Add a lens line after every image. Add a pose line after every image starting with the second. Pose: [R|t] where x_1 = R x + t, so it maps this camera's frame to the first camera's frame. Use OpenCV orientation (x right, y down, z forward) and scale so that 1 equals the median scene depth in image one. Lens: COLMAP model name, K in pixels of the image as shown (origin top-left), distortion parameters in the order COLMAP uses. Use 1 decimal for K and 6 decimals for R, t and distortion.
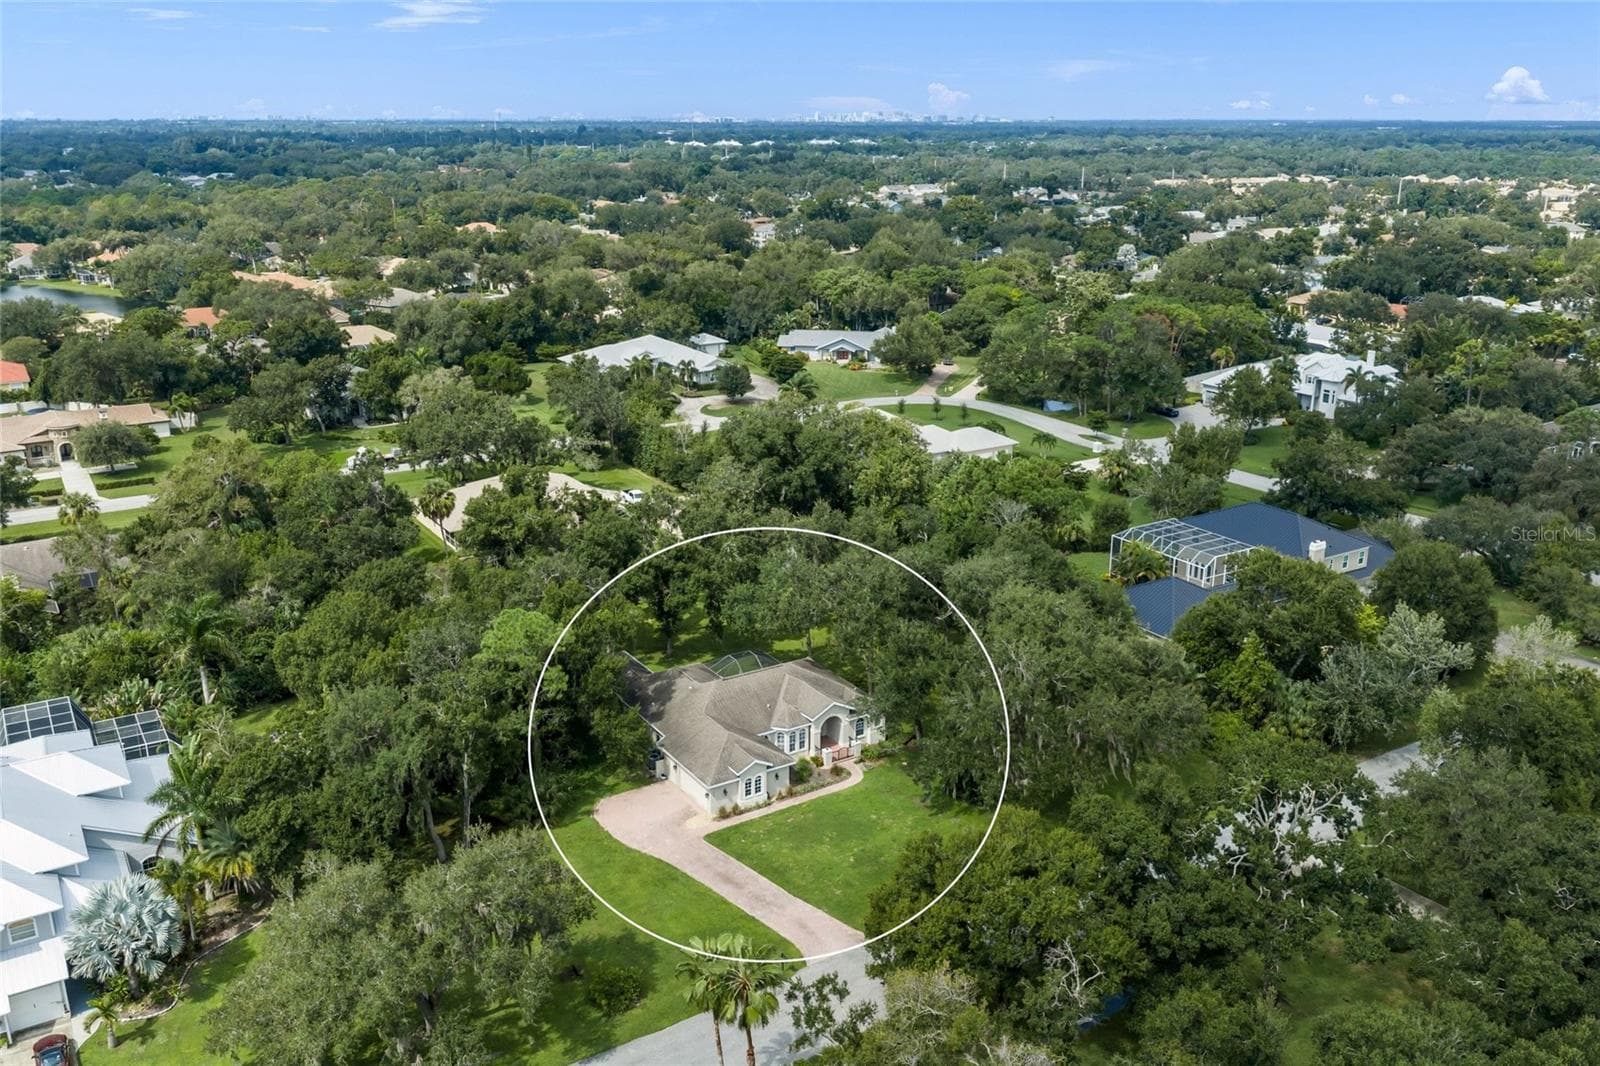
lens RADIAL K [[1324.9, 0, 806.7], [0, 1324.9, 533.3], [0, 0, 1]] dist [0.005997, -0.009716]
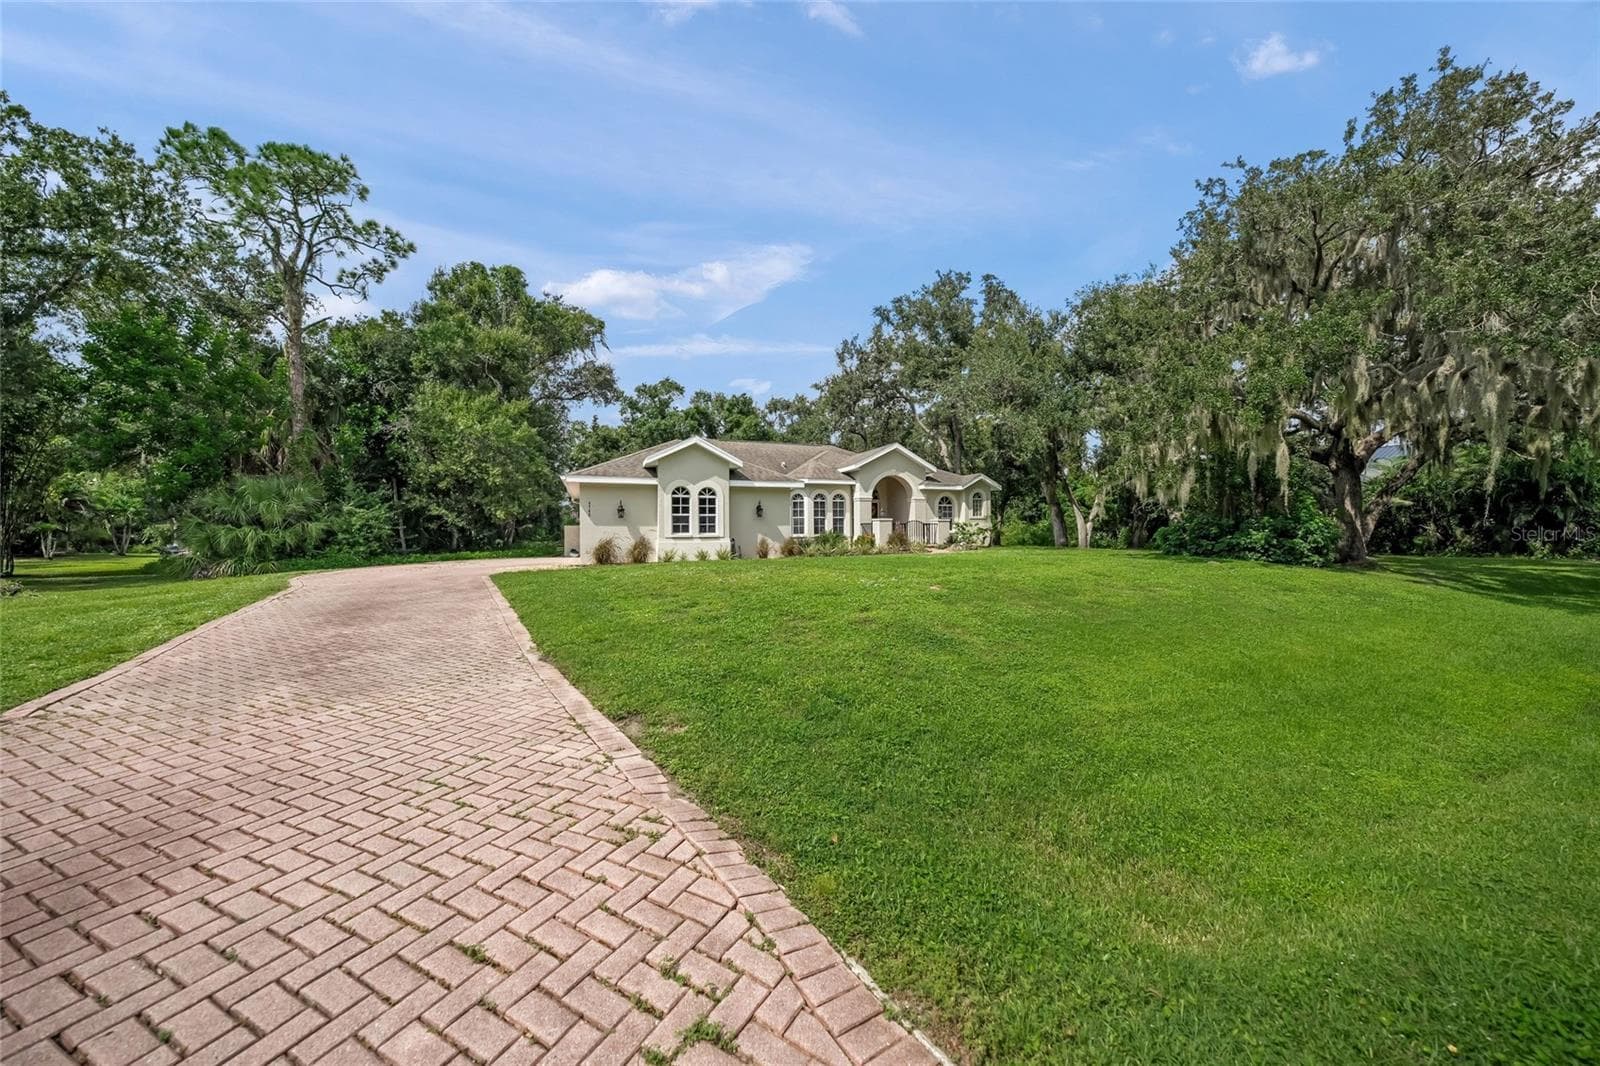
lens RADIAL K [[570.5, 0, 807.6], [0, 570.5, 518.4], [0, 0, 1]] dist [-0.002576, -0.001335]
pose [[0.982392, -0.012849, -0.186389, 0.028170], [-0.046678, 0.949114, -0.311453, 0.232377], [0.180907, 0.314669, 0.931803, 0.780136]]
